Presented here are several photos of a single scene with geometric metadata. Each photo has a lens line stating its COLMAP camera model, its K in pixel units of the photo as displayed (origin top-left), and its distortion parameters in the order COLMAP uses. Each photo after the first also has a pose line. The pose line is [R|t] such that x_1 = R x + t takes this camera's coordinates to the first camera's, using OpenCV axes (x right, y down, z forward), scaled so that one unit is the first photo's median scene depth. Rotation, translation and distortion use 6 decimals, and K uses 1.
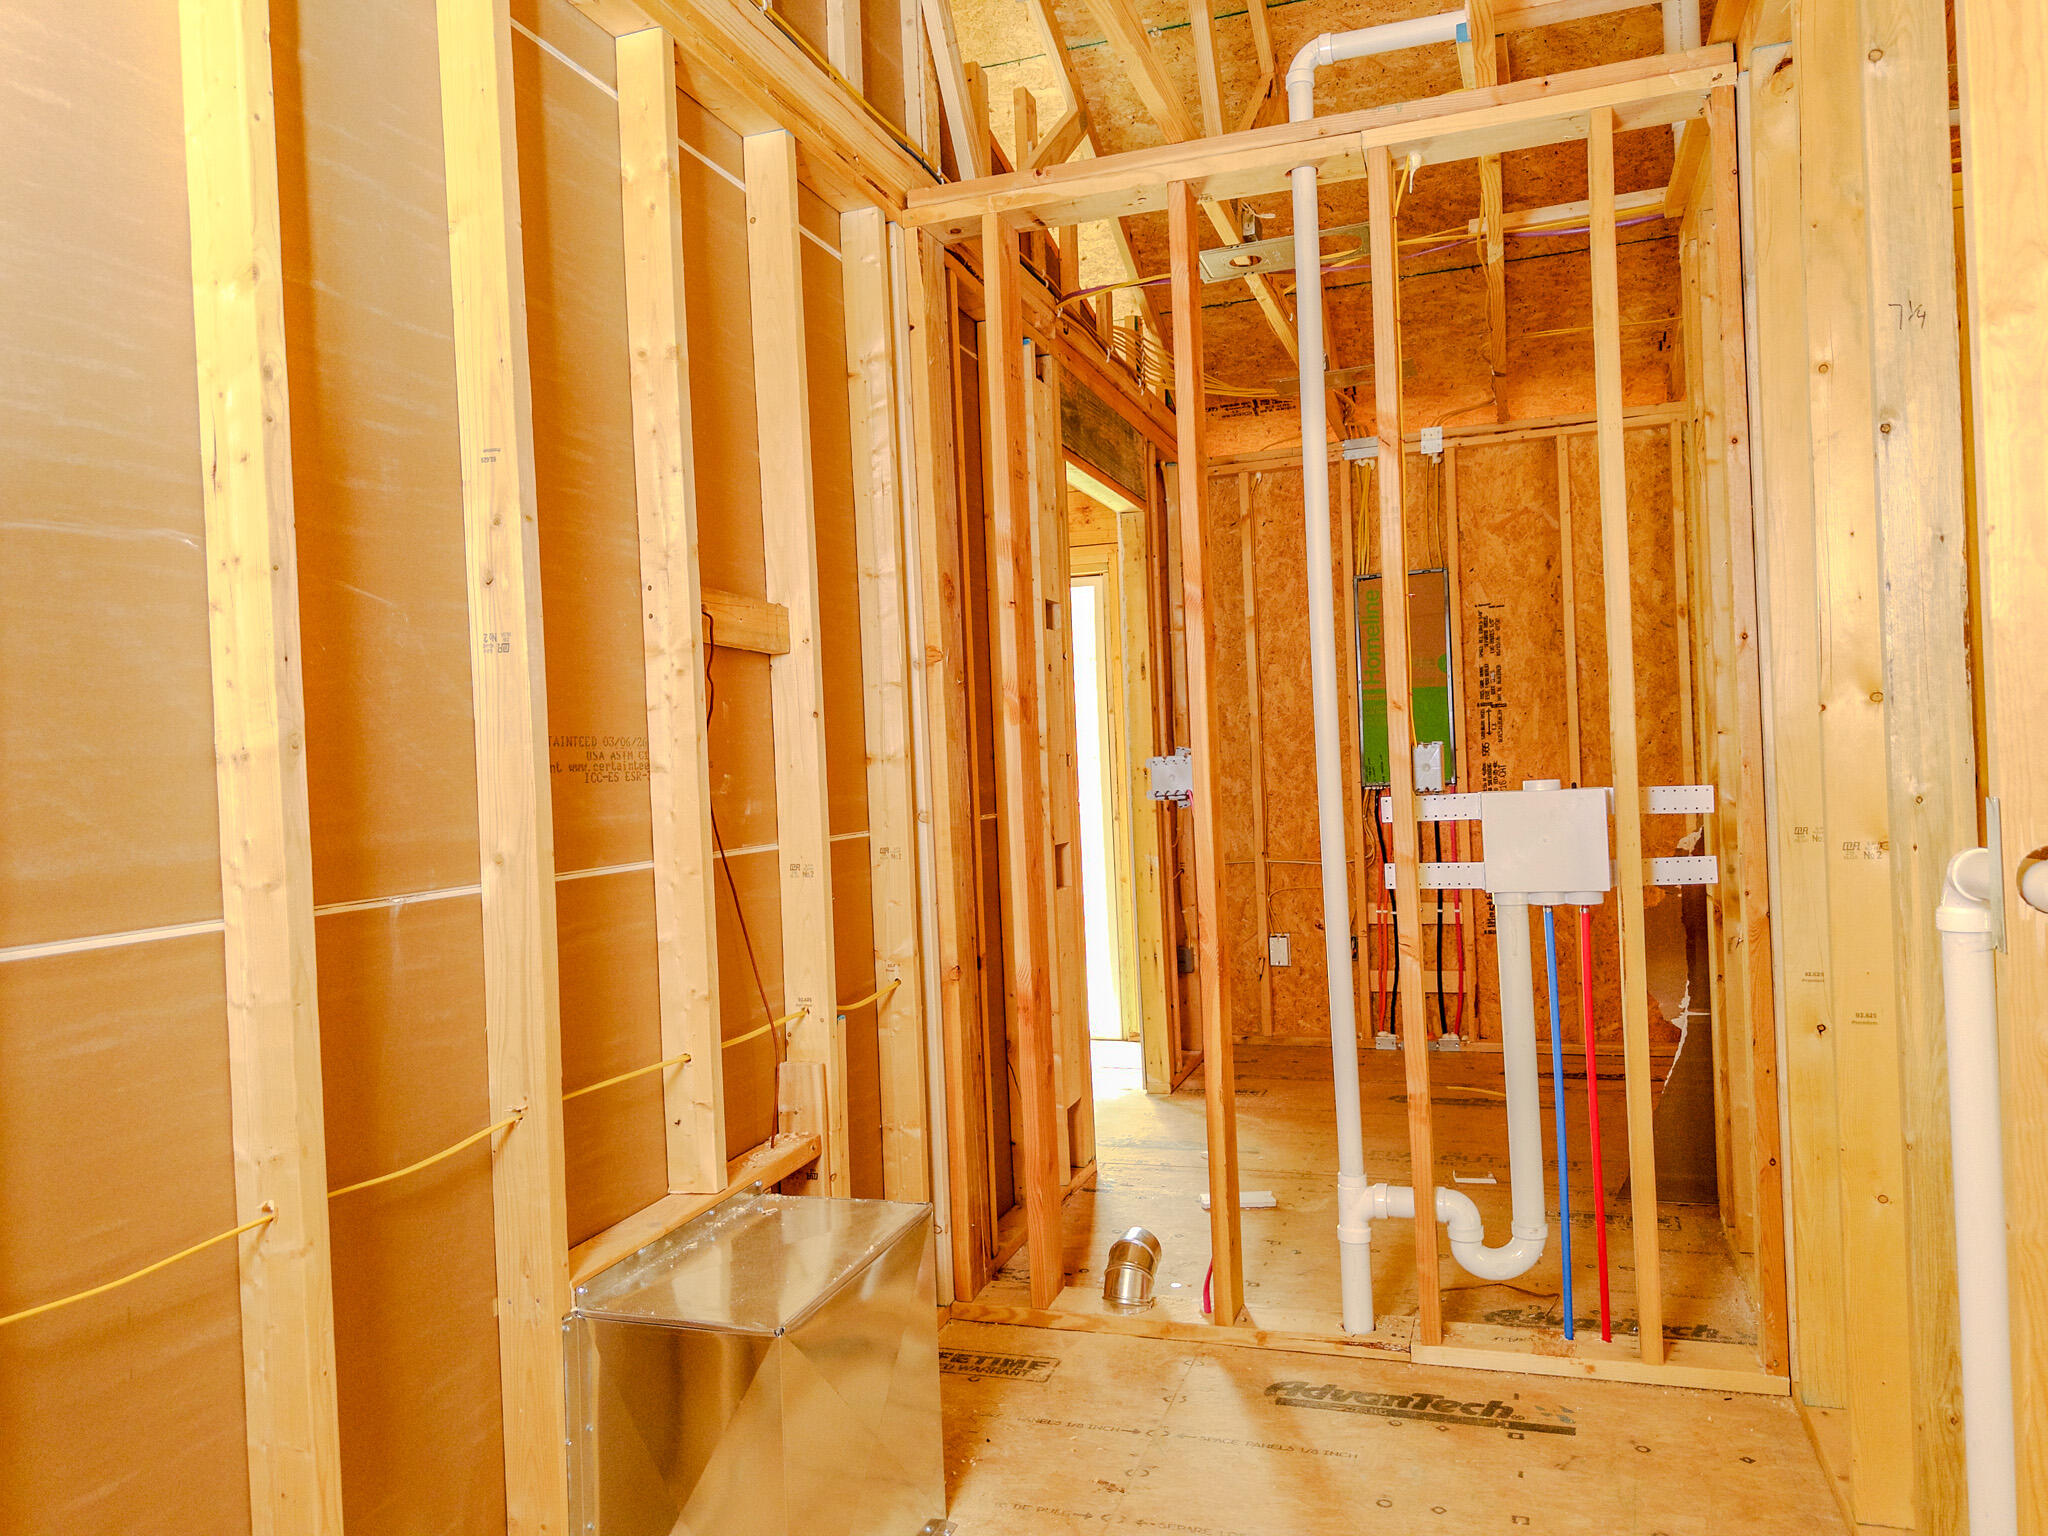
lens RADIAL K [[1445.7, 0, 1008.5], [0, 1445.7, 778.0], [0, 0, 1]] dist [0.060075, -0.079967]
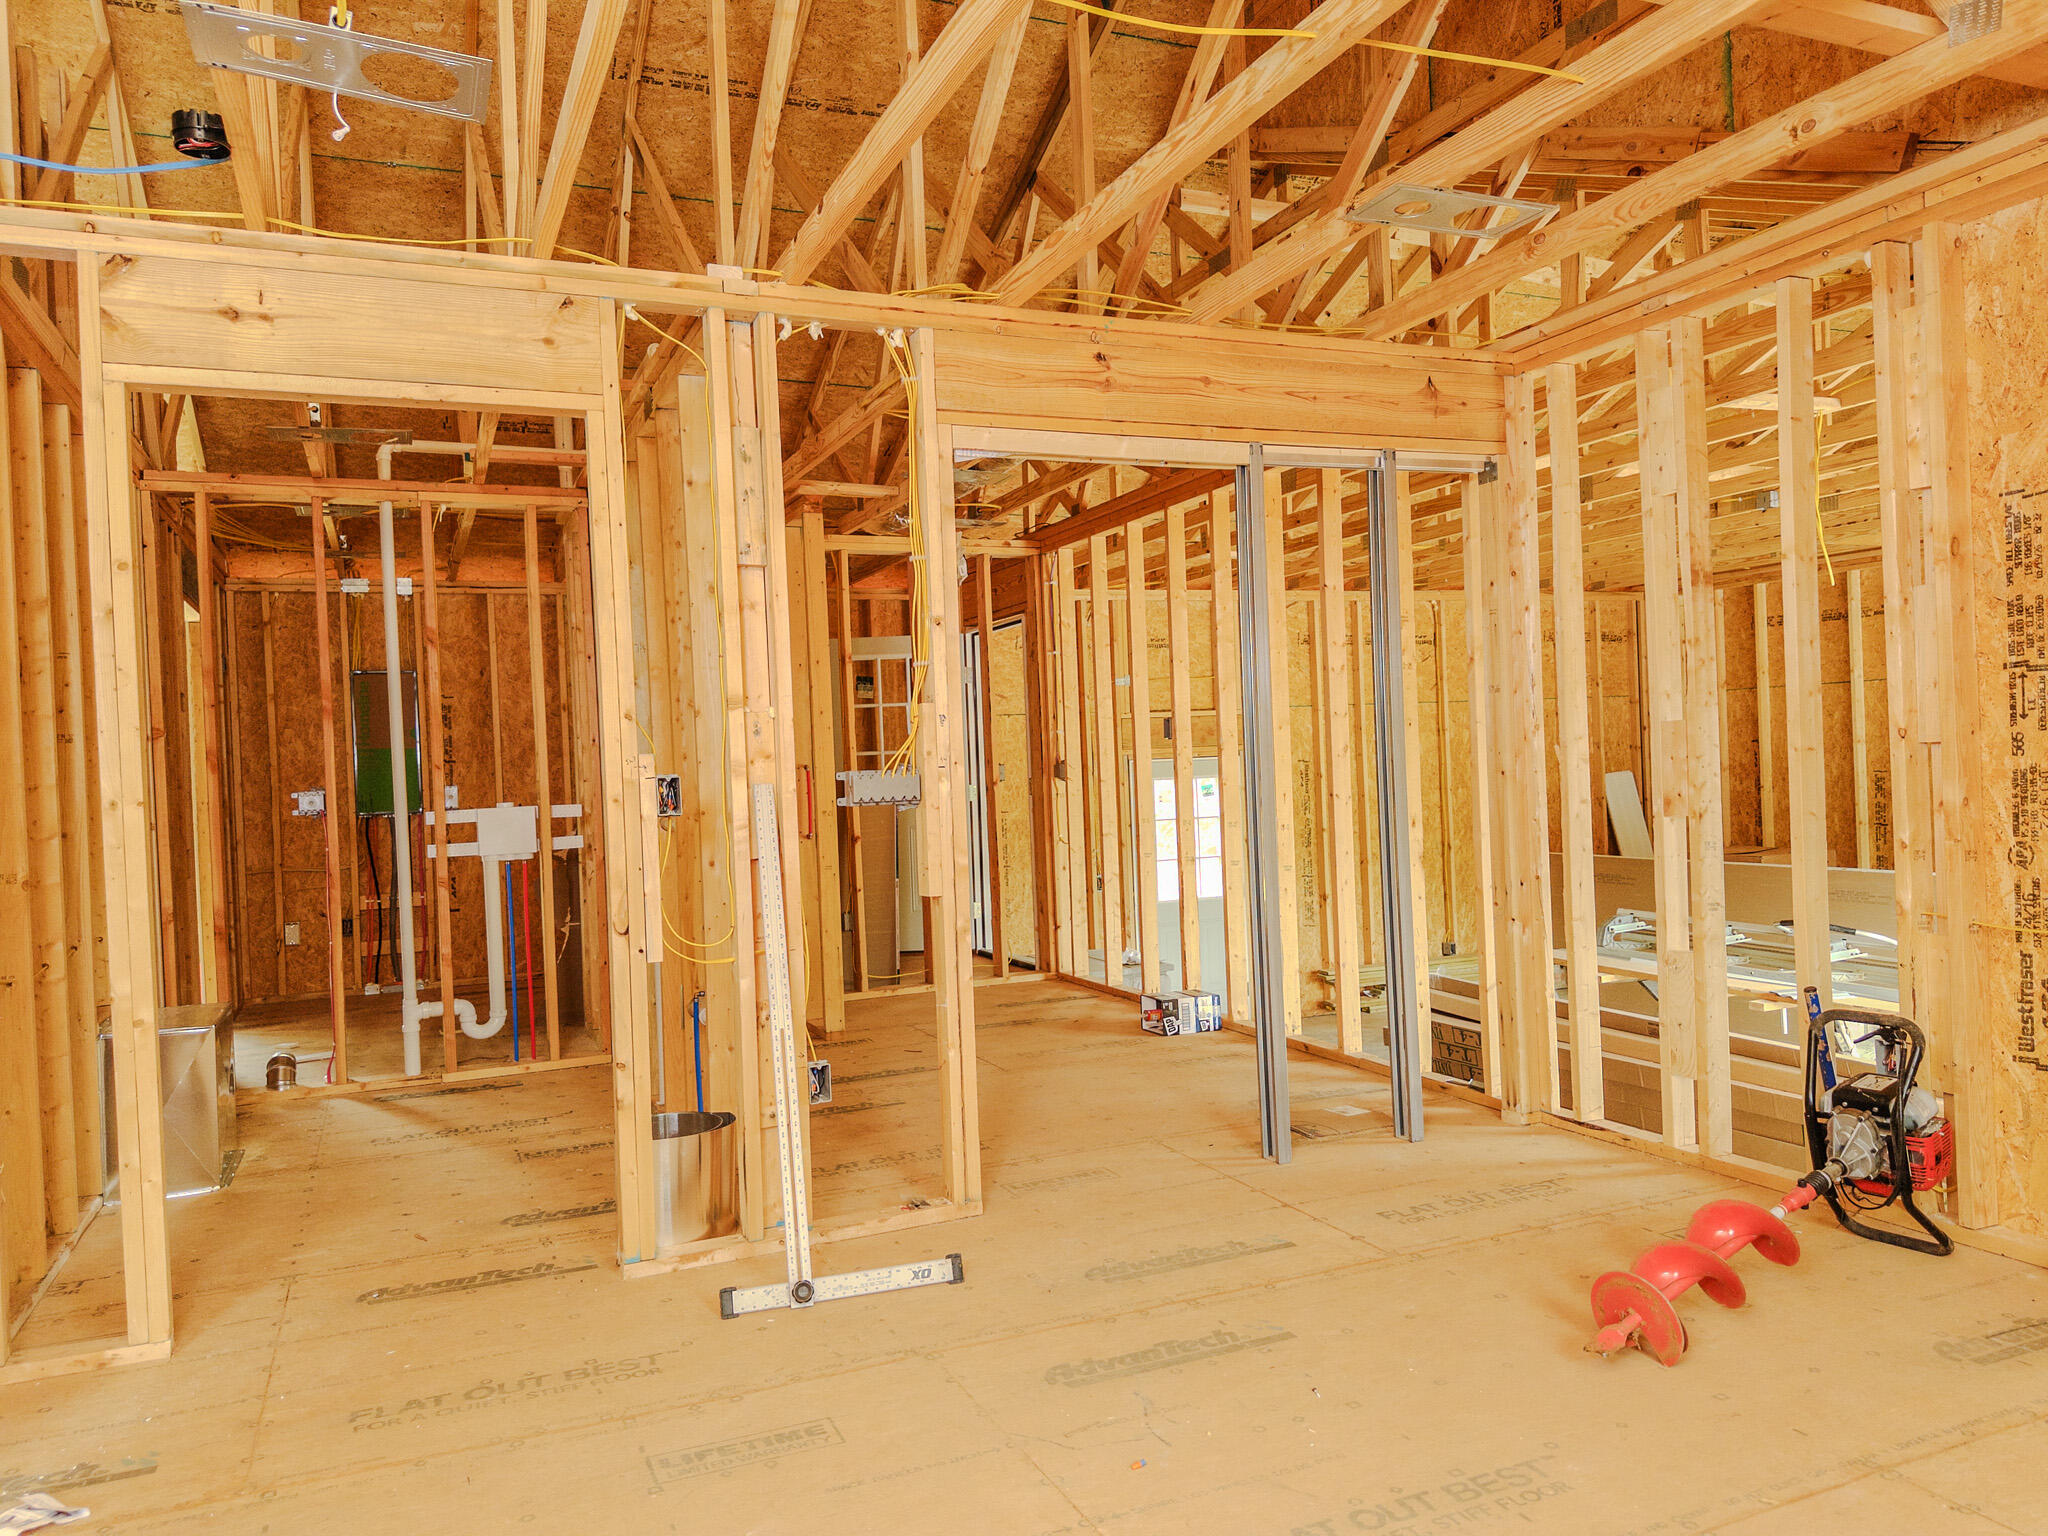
lens RADIAL K [[1445.7, 0, 1014.5], [0, 1445.7, 783.6], [0, 0, 1]] dist [0.060075, -0.079967]
pose [[0.741313, 0.007800, 0.671114, -0.409924], [0.010352, 0.999681, -0.023054, 0.023656], [-0.671079, 0.024038, 0.740996, -0.869181]]
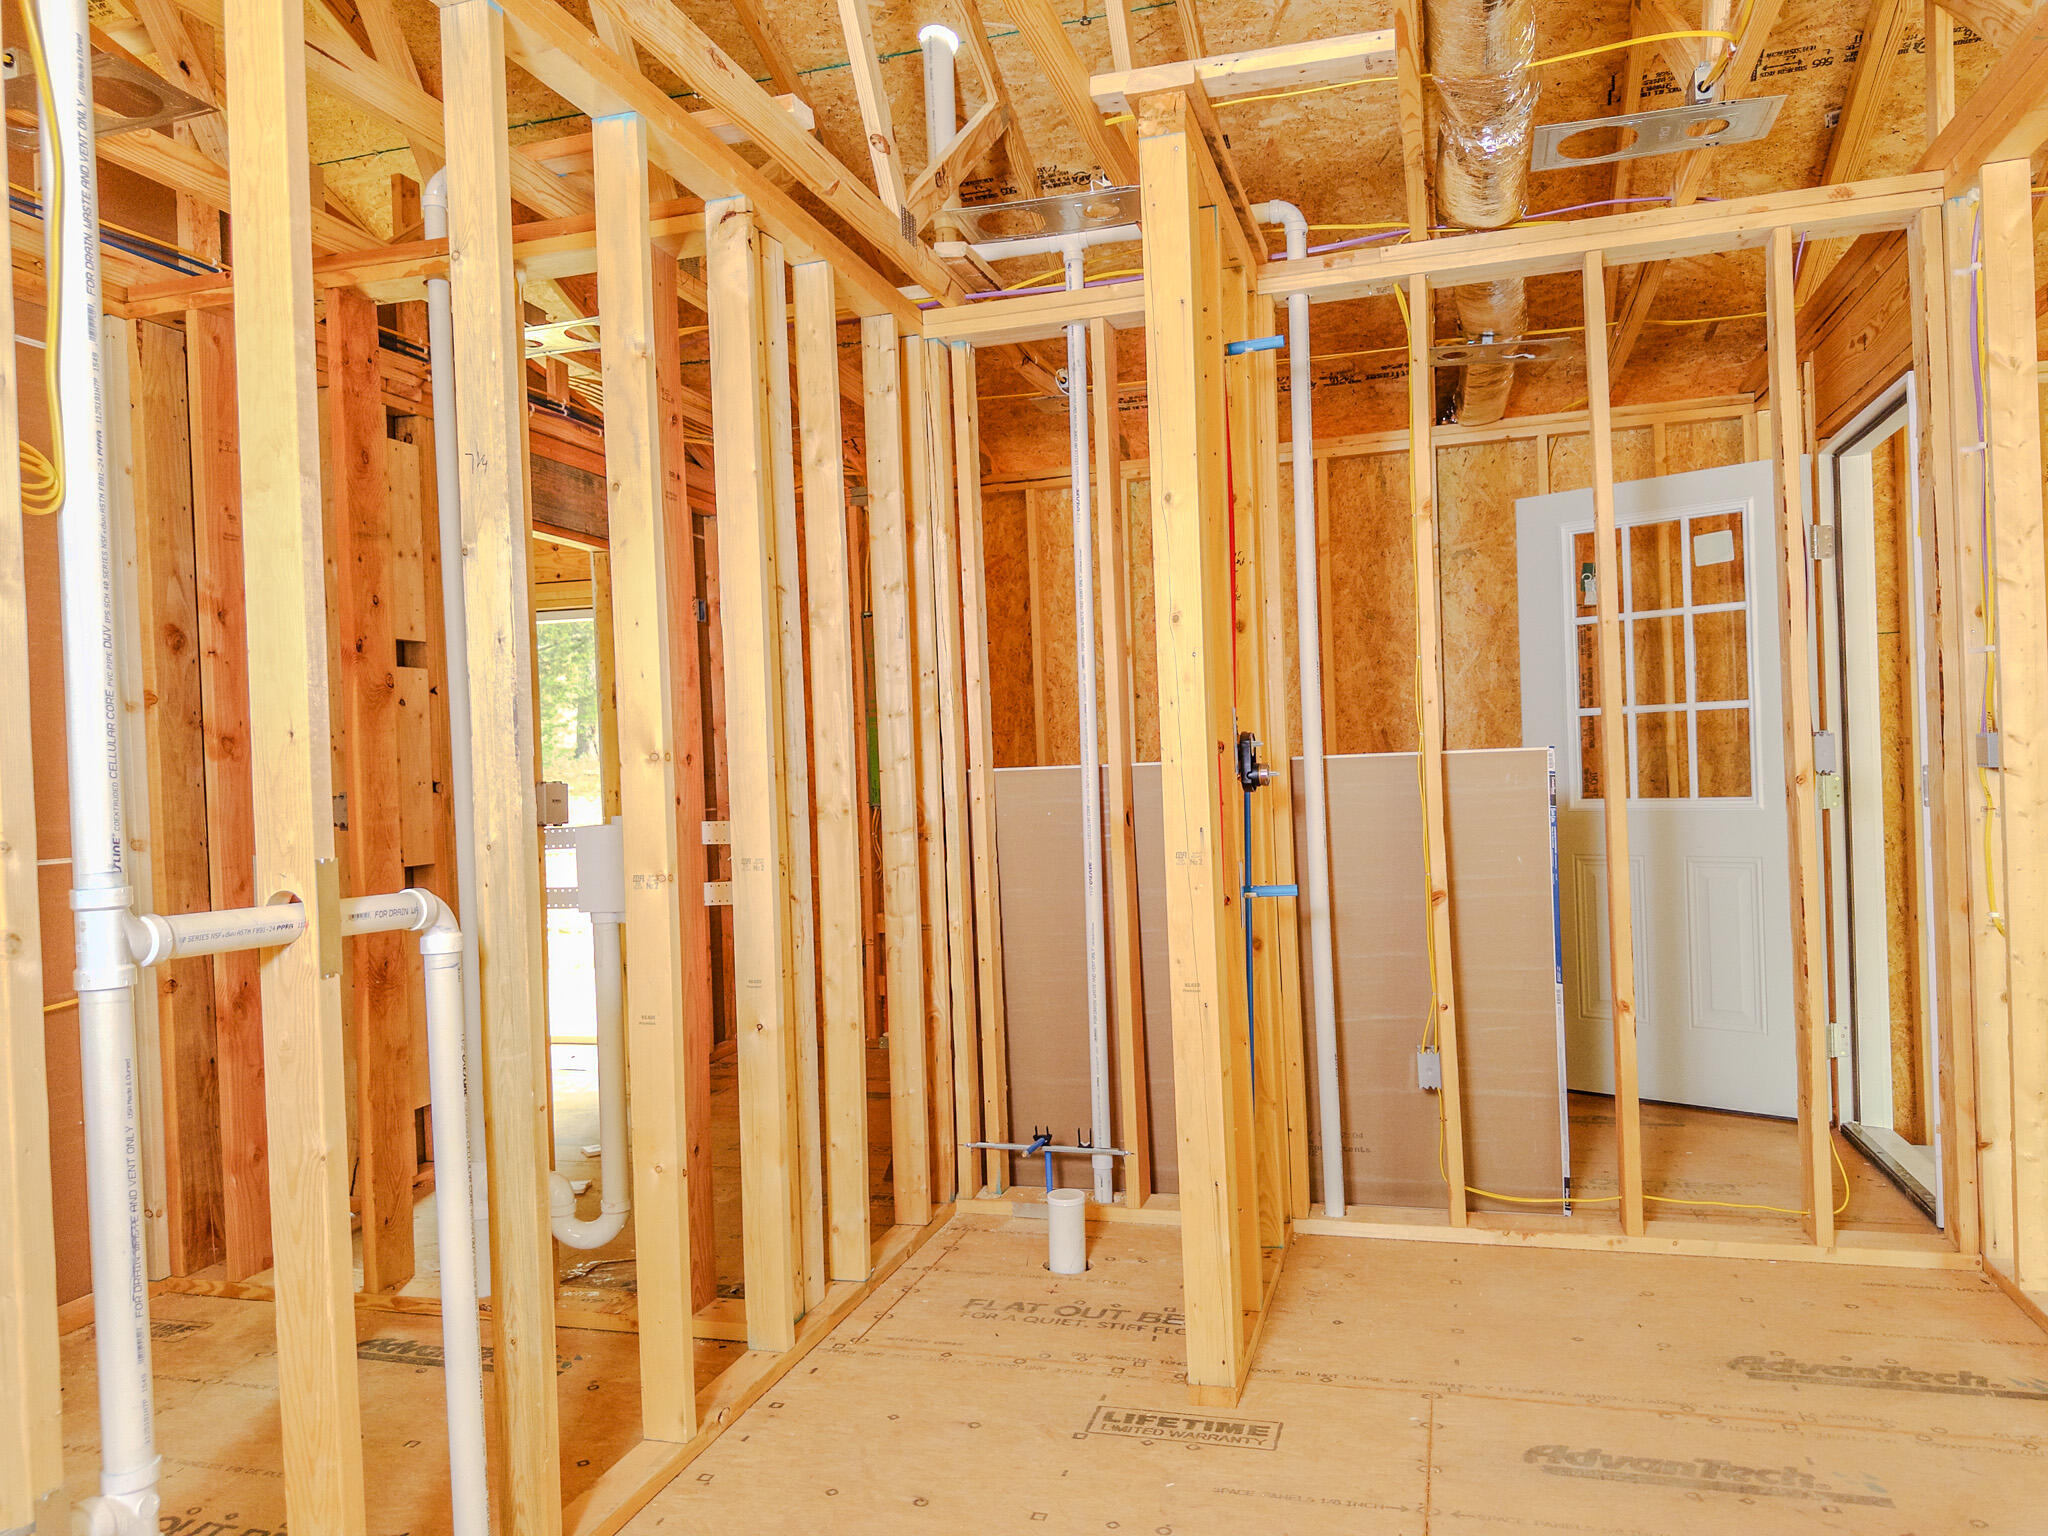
lens RADIAL K [[1445.7, 0, 1019.4], [0, 1445.7, 777.8], [0, 0, 1]] dist [0.060075, -0.079967]
pose [[0.998955, 0.005133, 0.045411, 0.505655], [-0.004988, 0.999982, -0.003310, -0.021236], [-0.045428, 0.003080, 0.998963, -0.138550]]
